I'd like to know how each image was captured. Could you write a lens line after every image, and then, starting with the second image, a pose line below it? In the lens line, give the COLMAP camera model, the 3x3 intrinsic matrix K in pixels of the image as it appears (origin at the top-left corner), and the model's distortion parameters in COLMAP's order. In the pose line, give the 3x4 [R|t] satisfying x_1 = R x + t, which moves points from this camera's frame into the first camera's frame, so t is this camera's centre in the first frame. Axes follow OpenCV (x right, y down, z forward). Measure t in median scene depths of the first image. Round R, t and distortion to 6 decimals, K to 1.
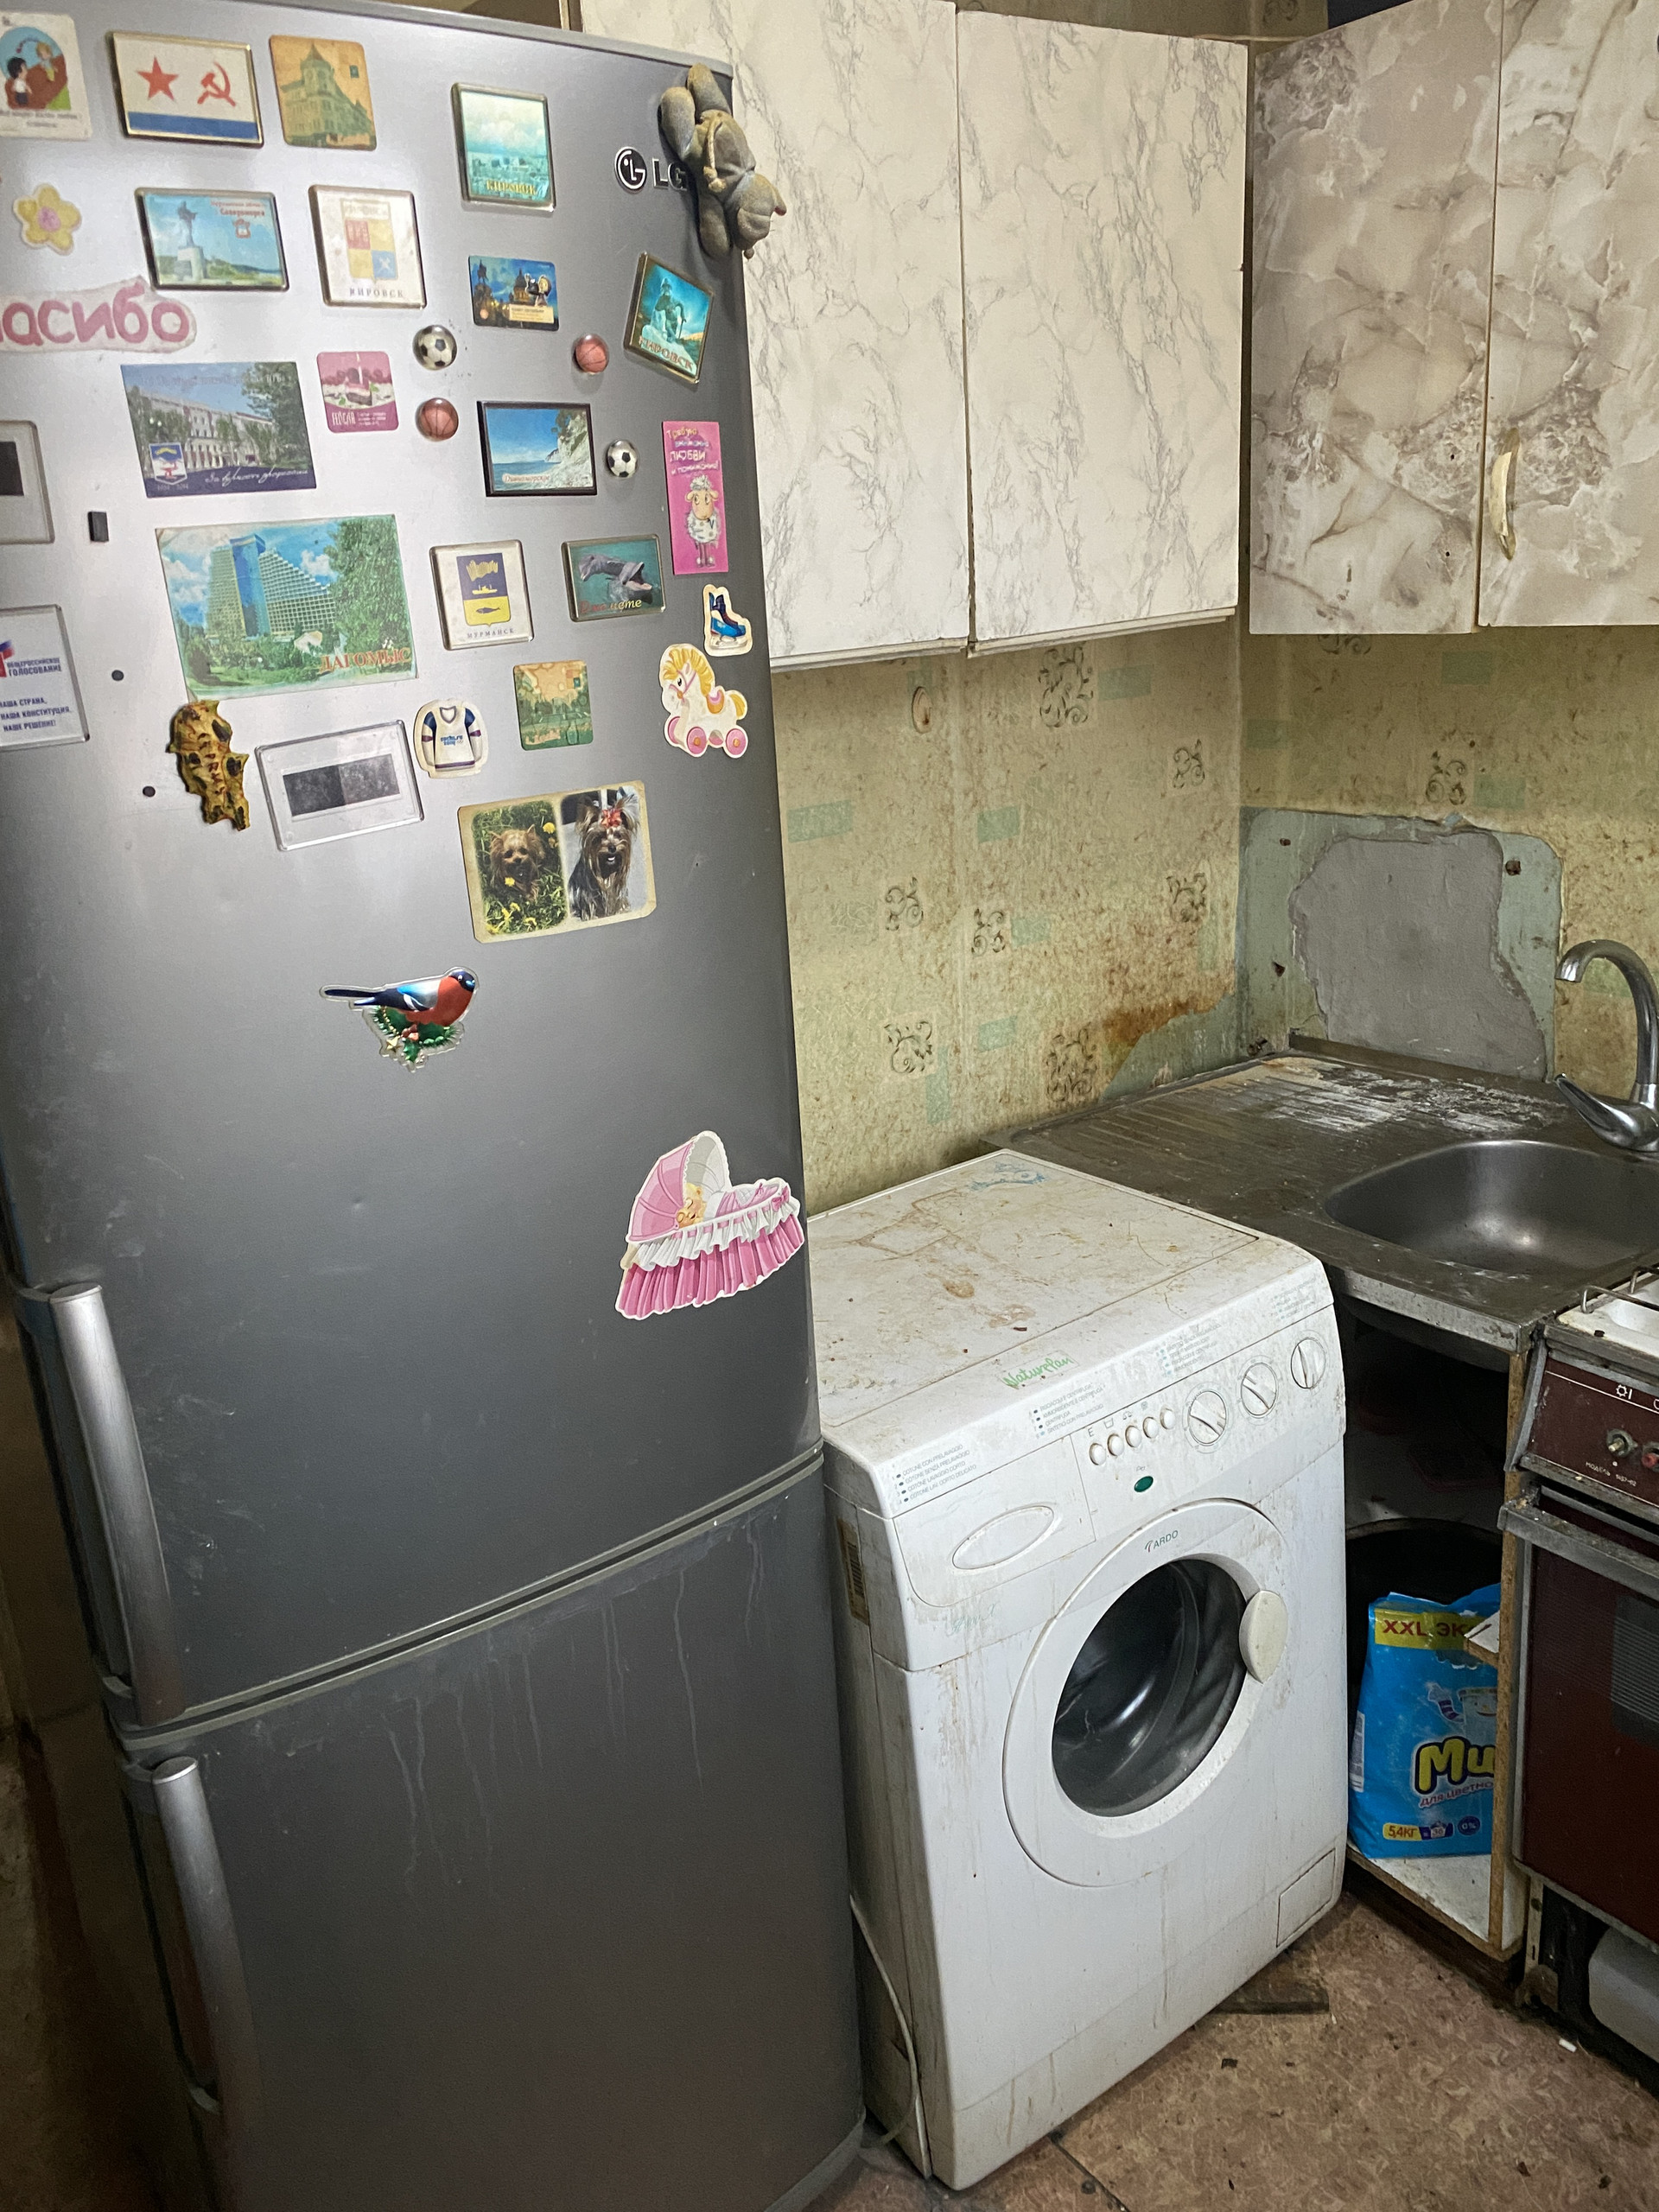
lens RADIAL K [[1677.9, 0, 829.5], [0, 1677.9, 1106.0], [0, 0, 1]] dist [-0.006503, -0.003712]
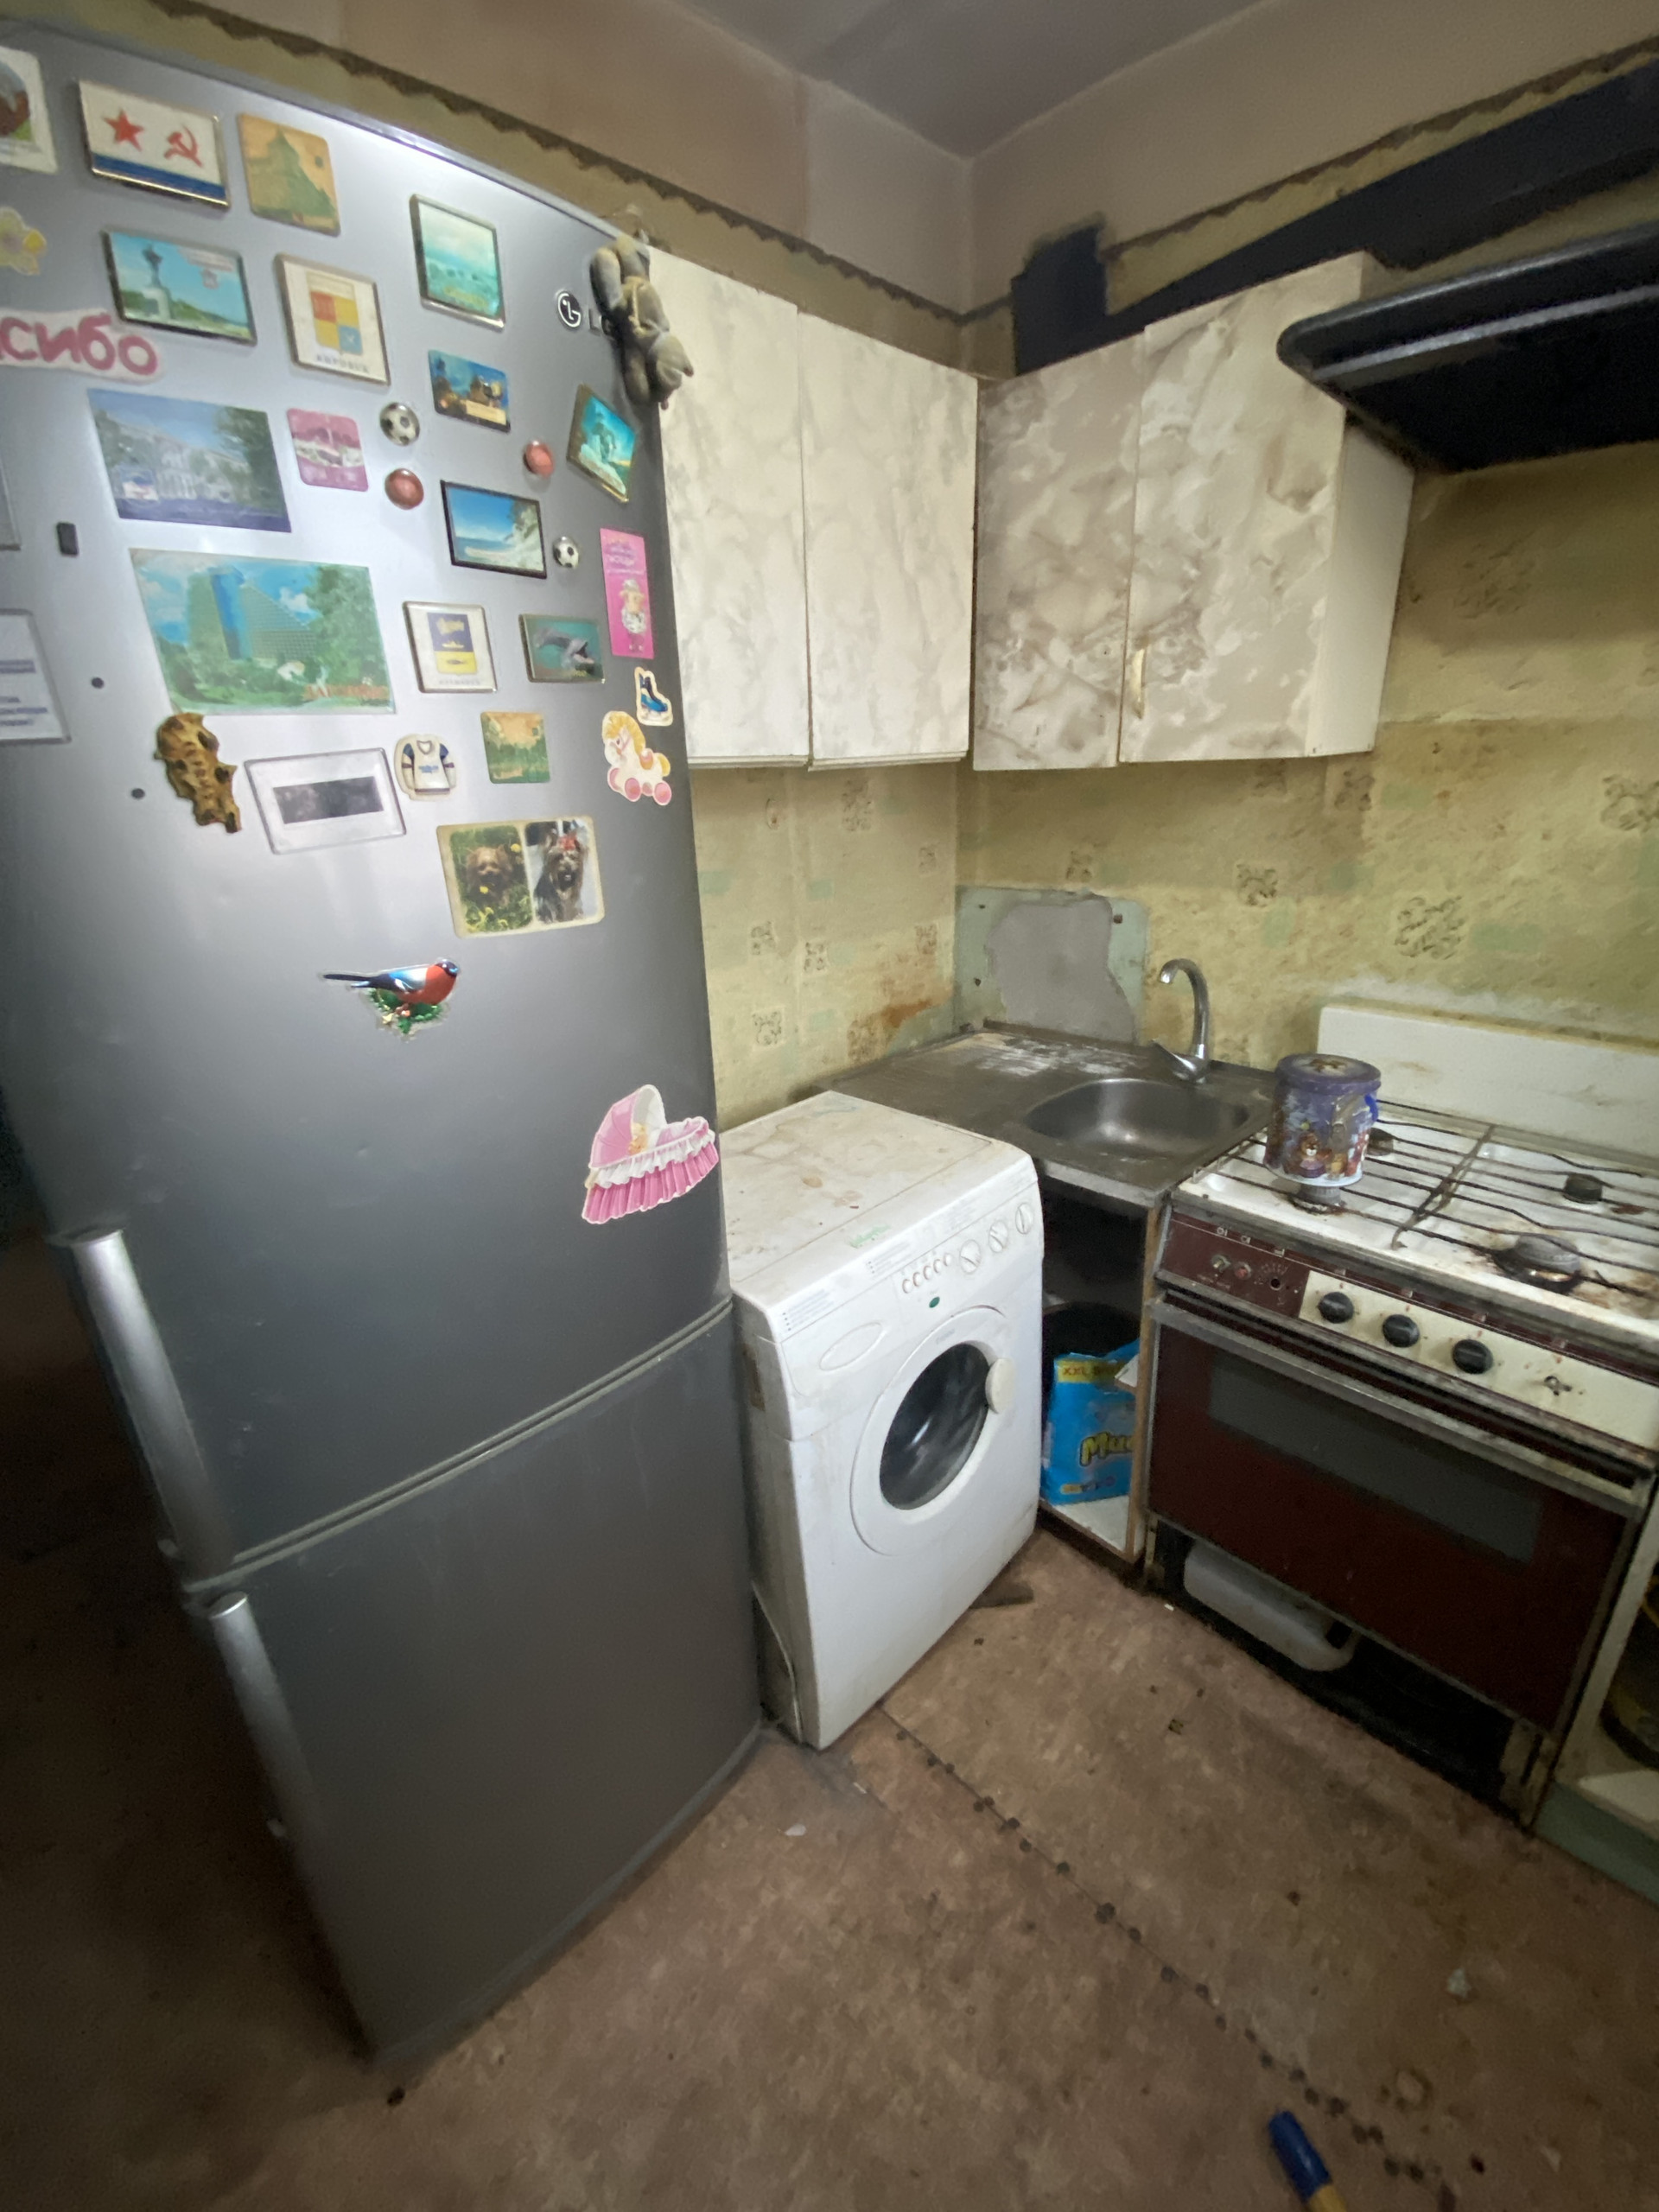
lens RADIAL K [[893.1, 0, 847.8], [0, 893.1, 1096.3], [0, 0, 1]] dist [0.008851, -0.016825]
pose [[0.986191, -0.024317, 0.163818, -0.025431], [0.018880, 0.999221, 0.034666, 0.002183], [-0.164534, -0.031095, 0.985881, 0.207940]]
